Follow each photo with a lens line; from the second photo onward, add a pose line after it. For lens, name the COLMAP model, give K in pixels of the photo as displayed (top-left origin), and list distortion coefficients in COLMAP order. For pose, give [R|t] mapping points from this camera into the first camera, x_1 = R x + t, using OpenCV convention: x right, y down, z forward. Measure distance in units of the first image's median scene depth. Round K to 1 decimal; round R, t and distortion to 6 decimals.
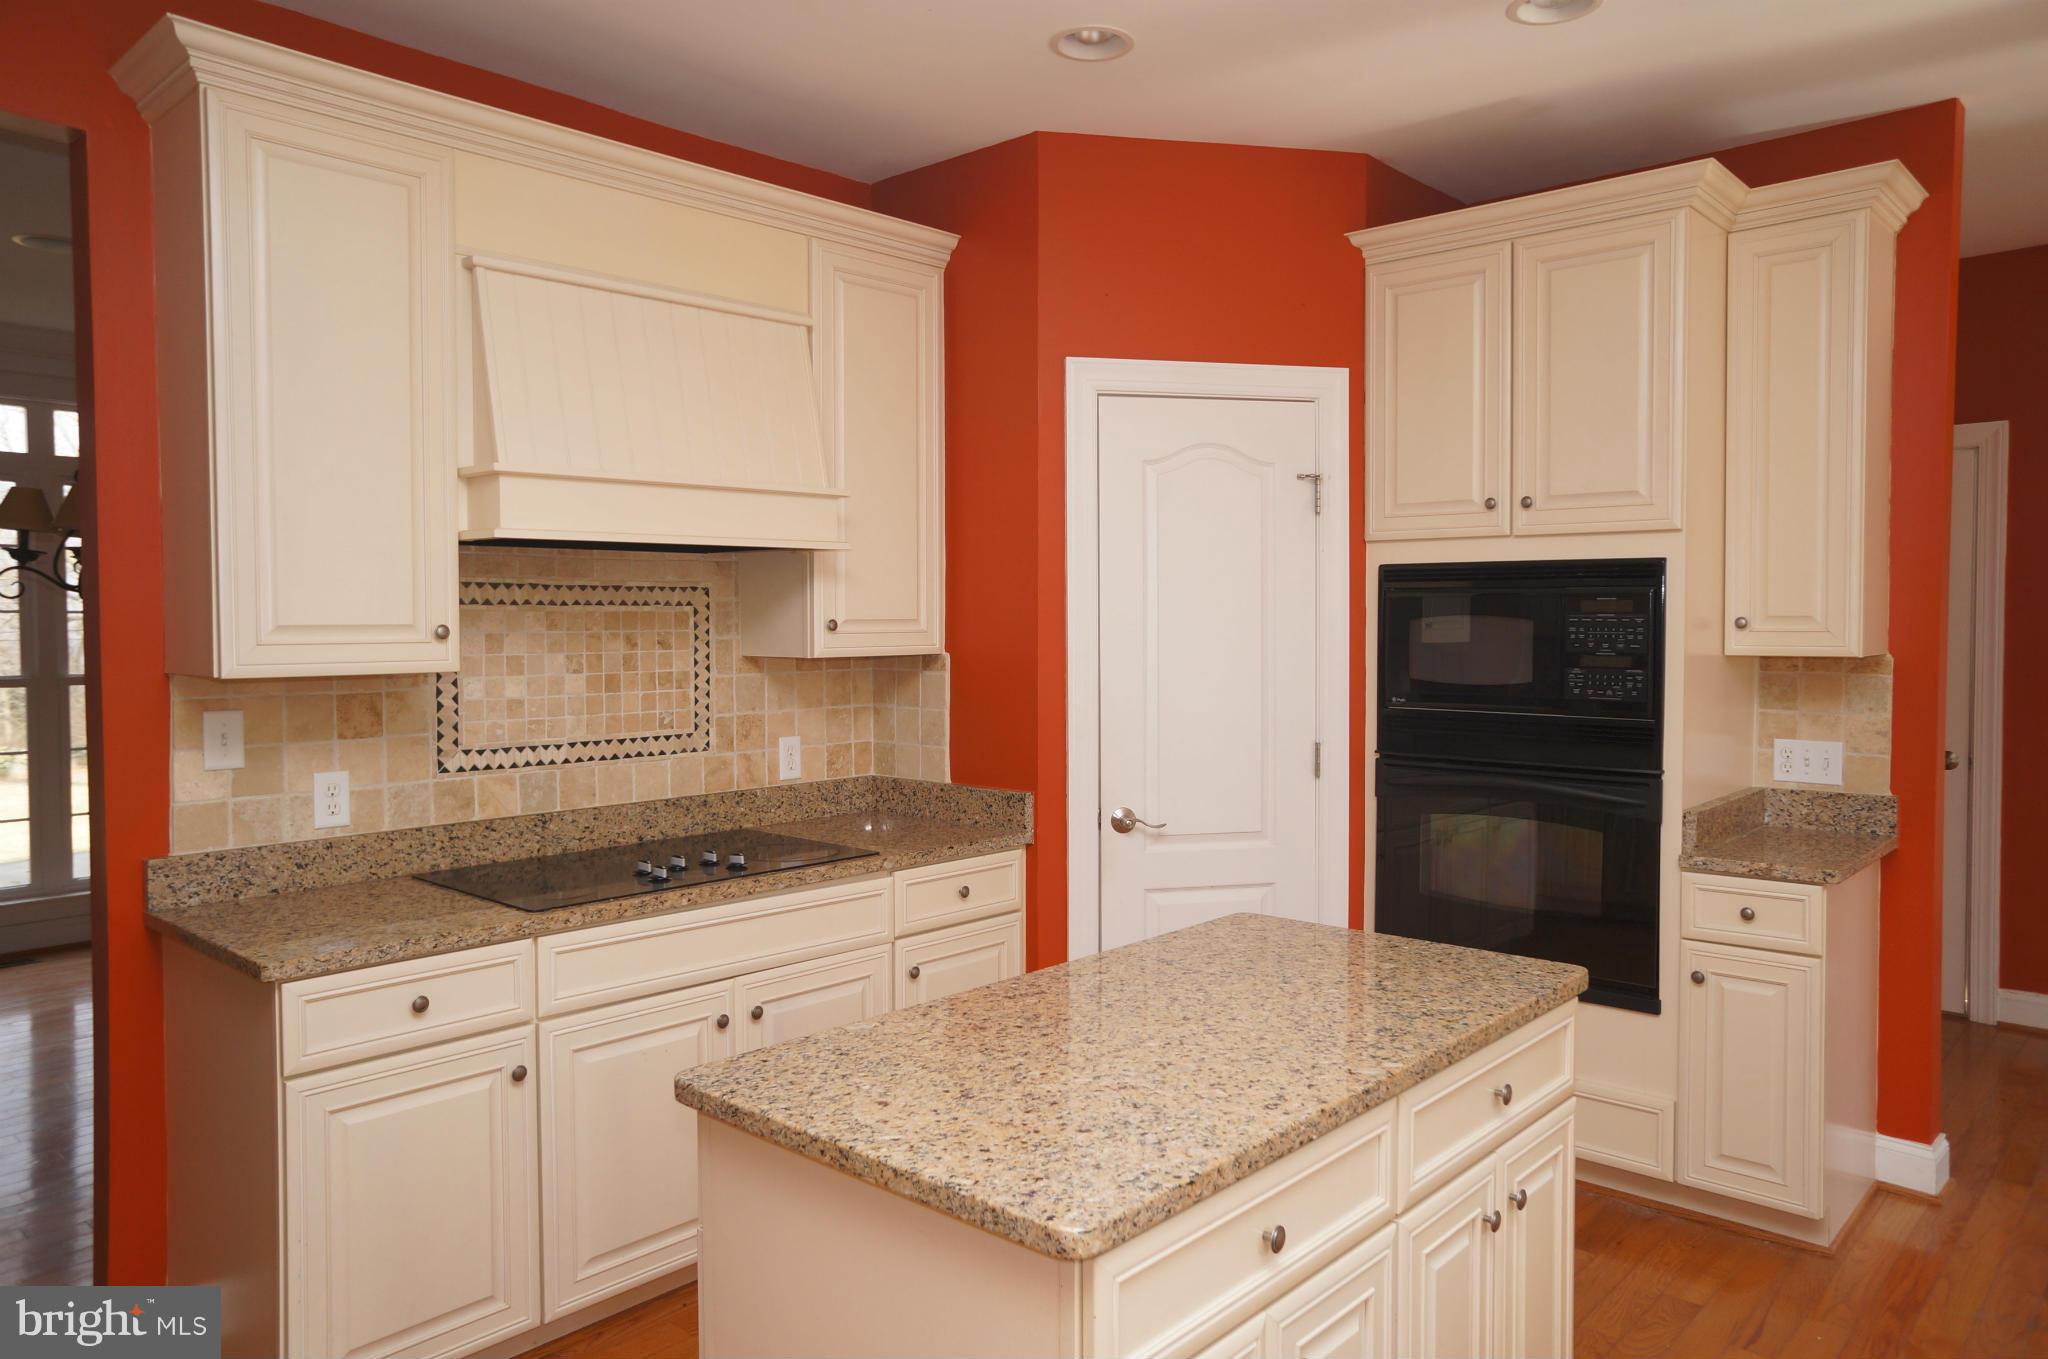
lens RADIAL K [[1381.3, 0, 1020.4], [0, 1381.3, 675.5], [0, 0, 1]] dist [-0.041192, 0.032513]
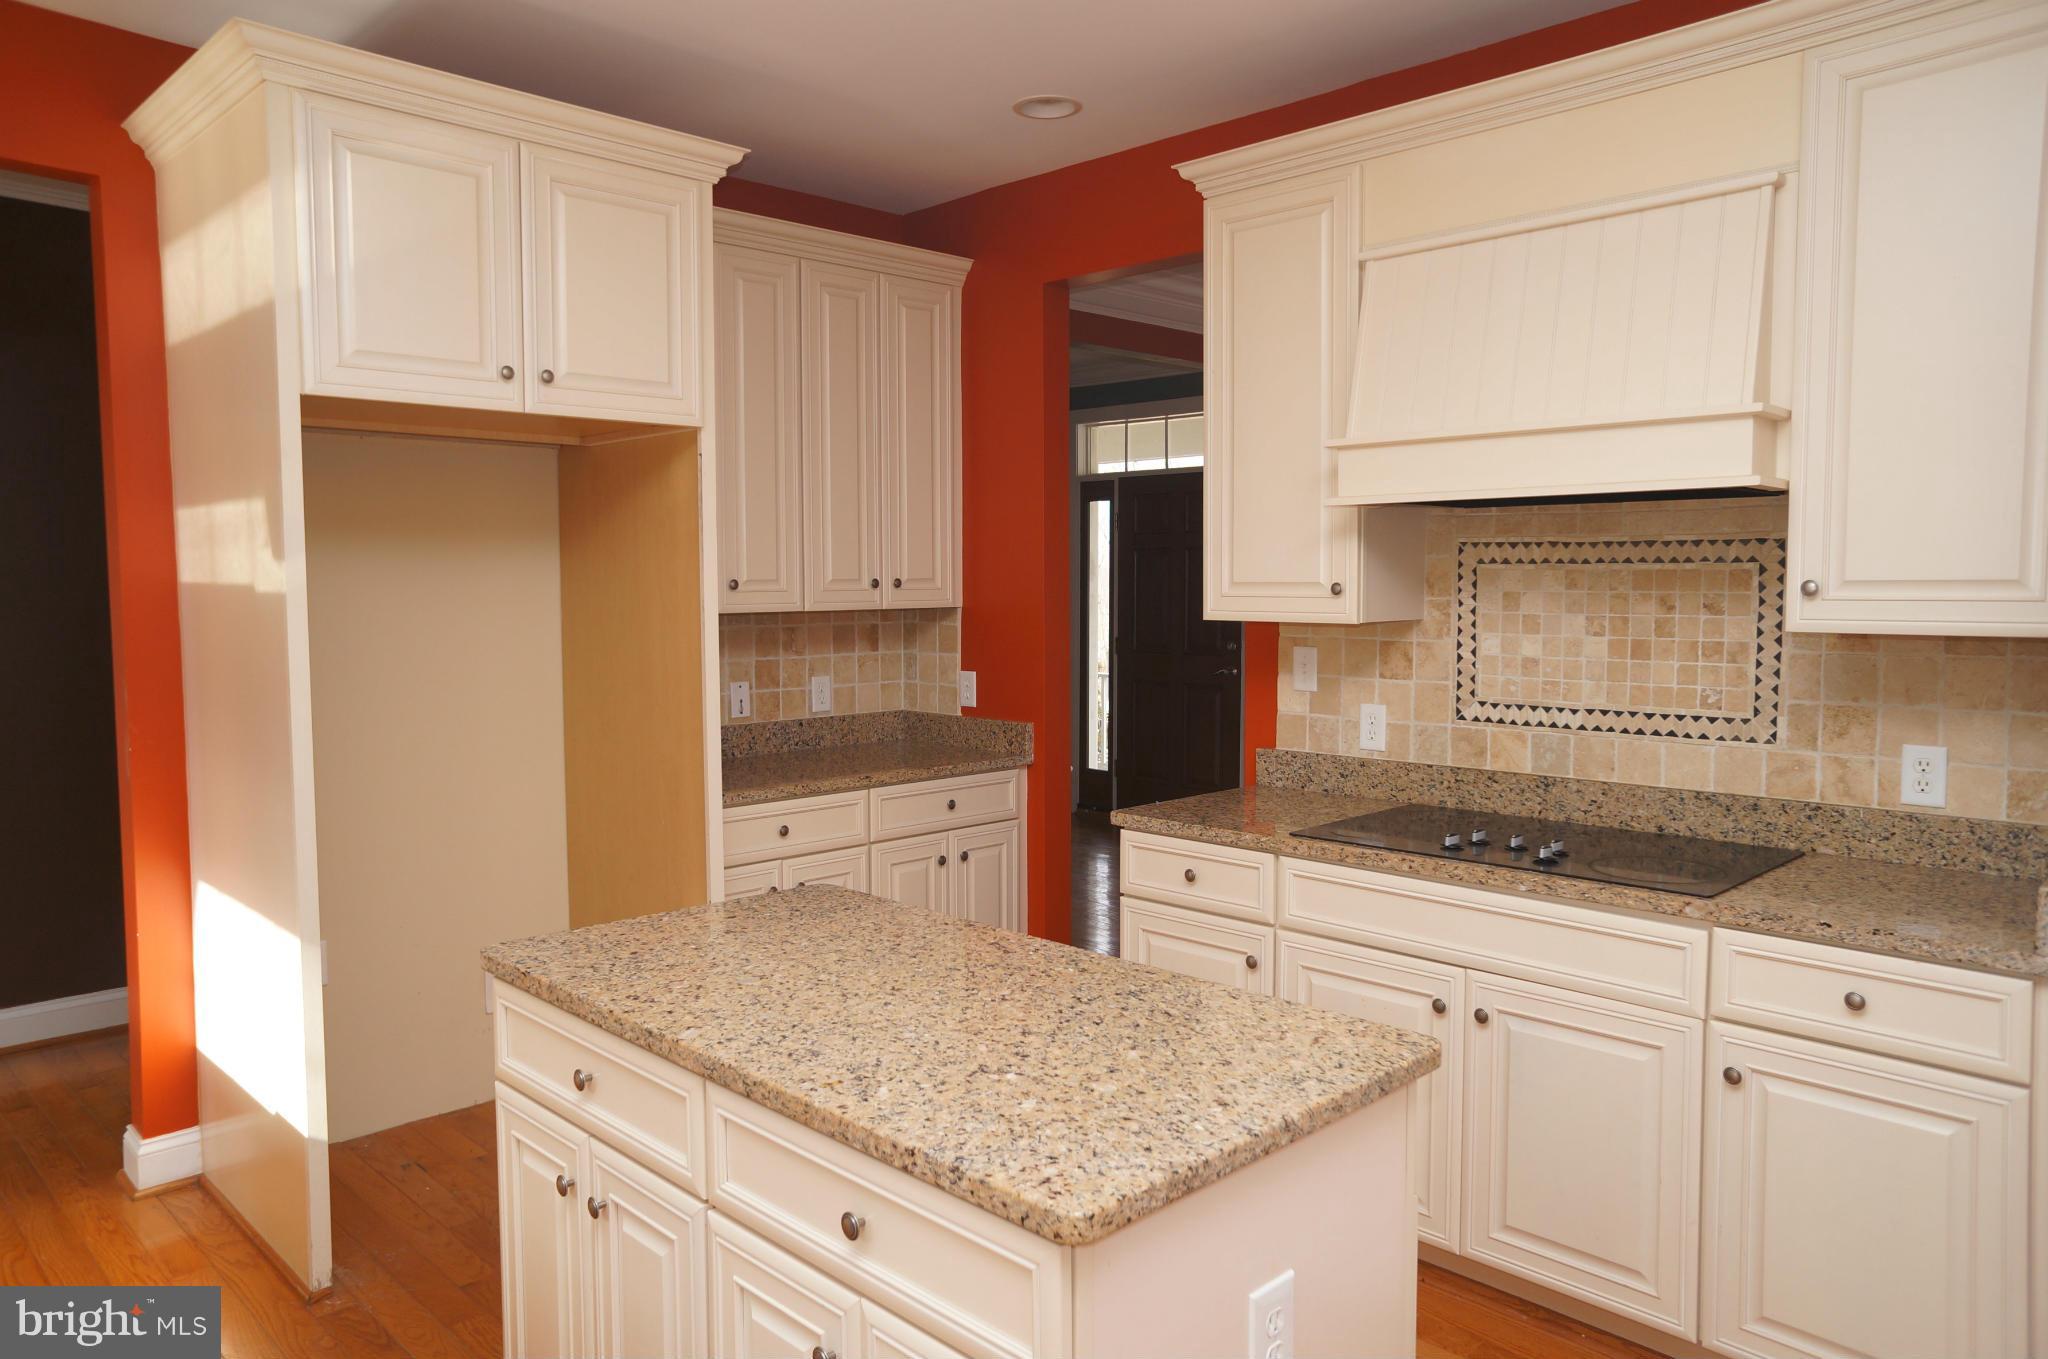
lens RADIAL K [[1381.3, 0, 1031.1], [0, 1381.3, 665.4], [0, 0, 1]] dist [-0.041192, 0.032513]
pose [[-0.042810, 0.065572, -0.996929, 0.636686], [-0.040255, 0.996920, 0.067300, -0.029456], [0.998272, 0.043013, -0.040039, 0.664103]]
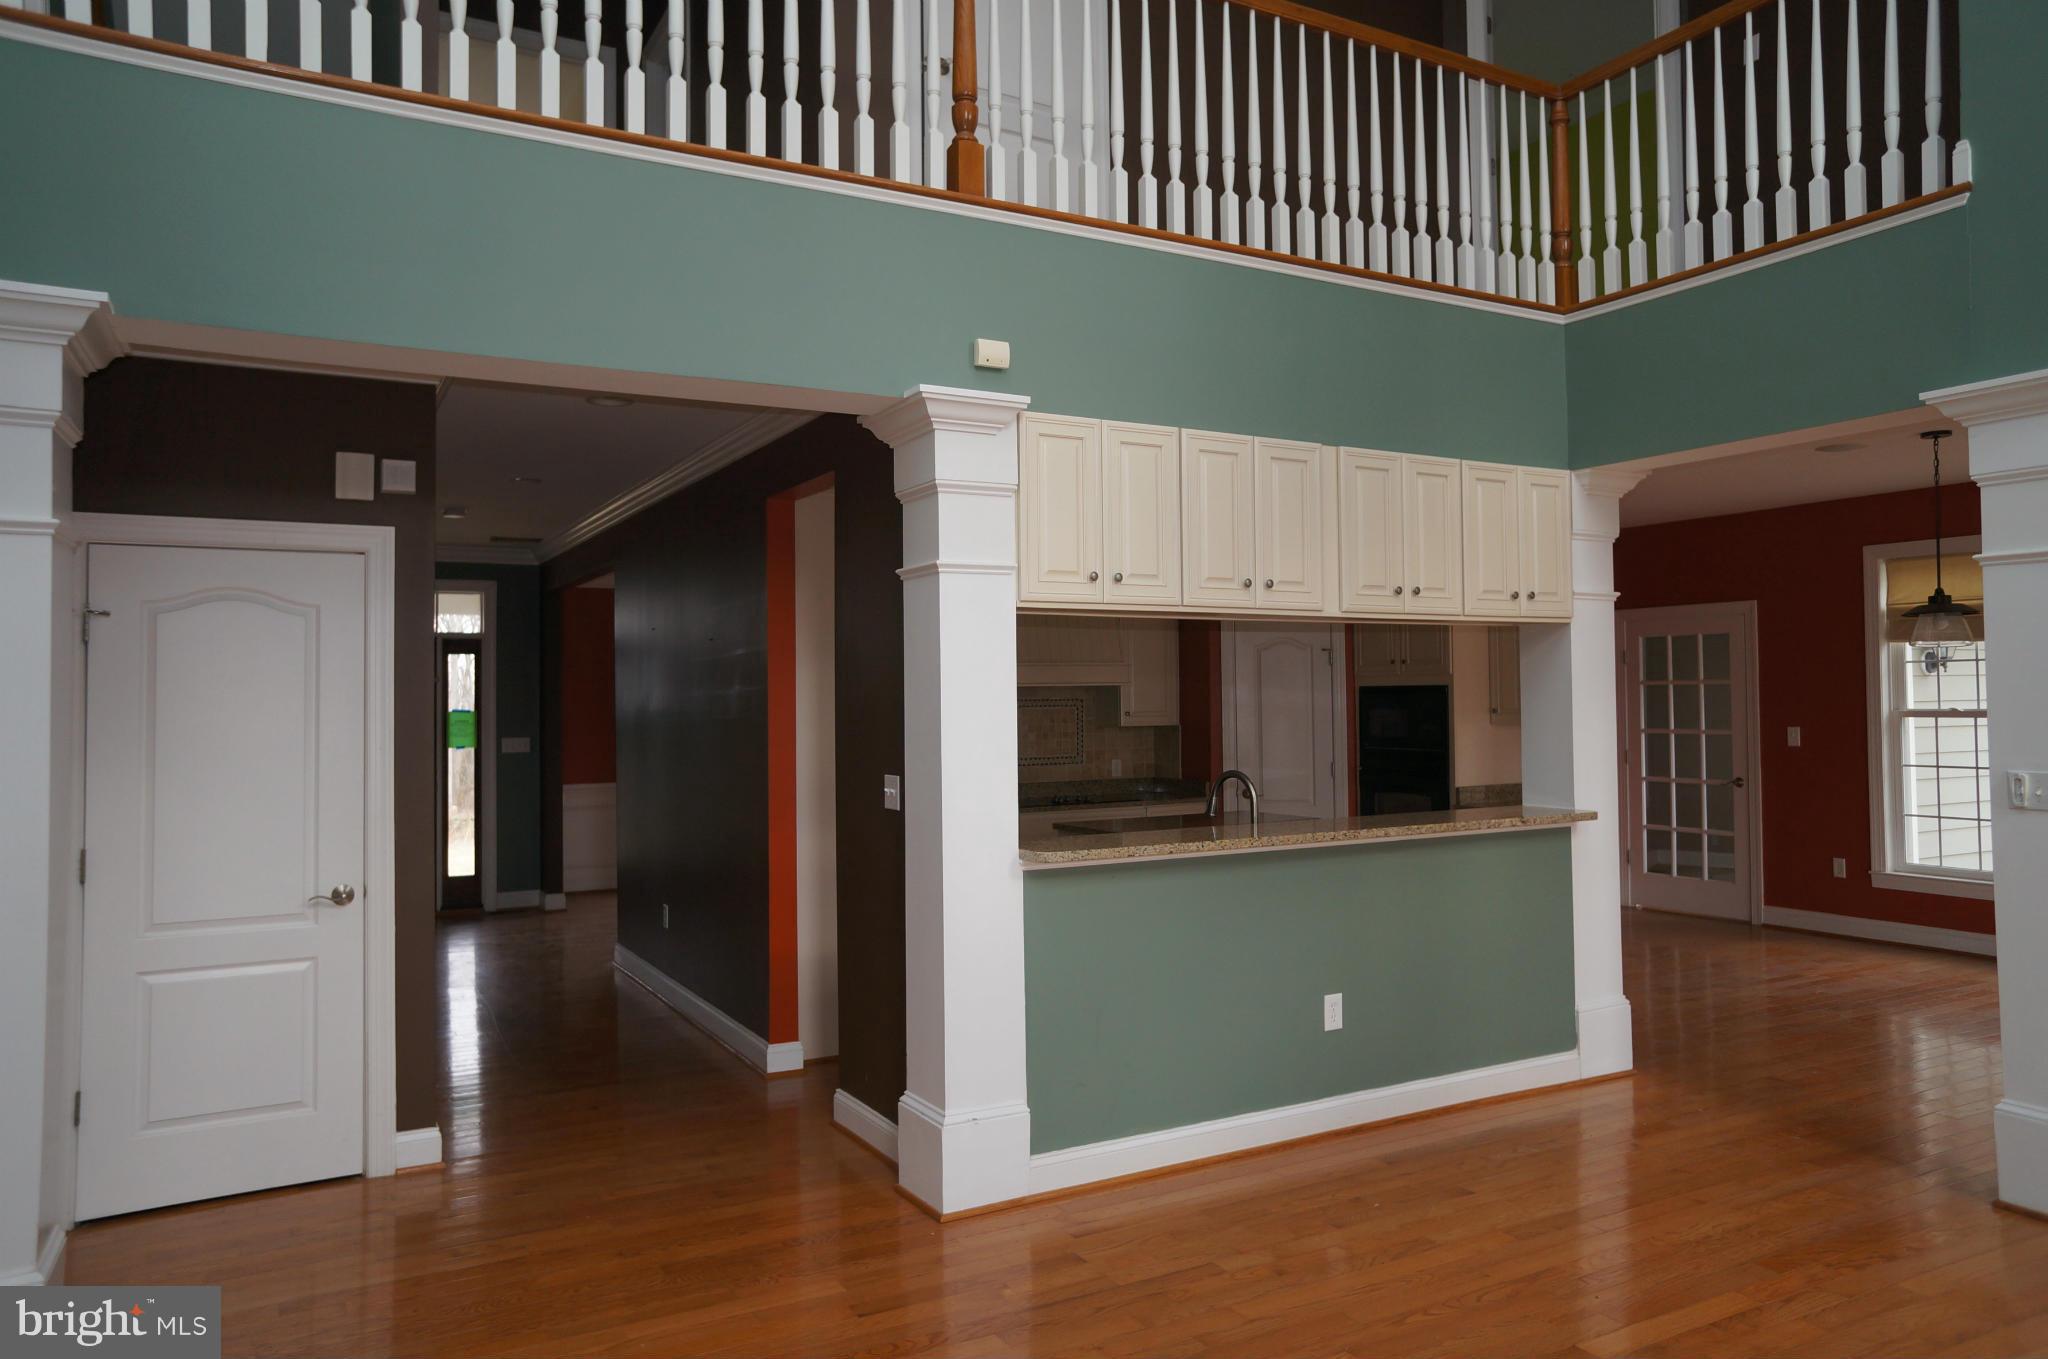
lens RADIAL K [[1381.3, 0, 1028.2], [0, 1381.3, 677.5], [0, 0, 1]] dist [-0.041192, 0.032513]
pose [[0.946449, -0.014155, -0.322544, 0.552766], [-0.007268, 0.997851, -0.065118, 0.069650], [0.322773, 0.063975, 0.944312, -1.591767]]
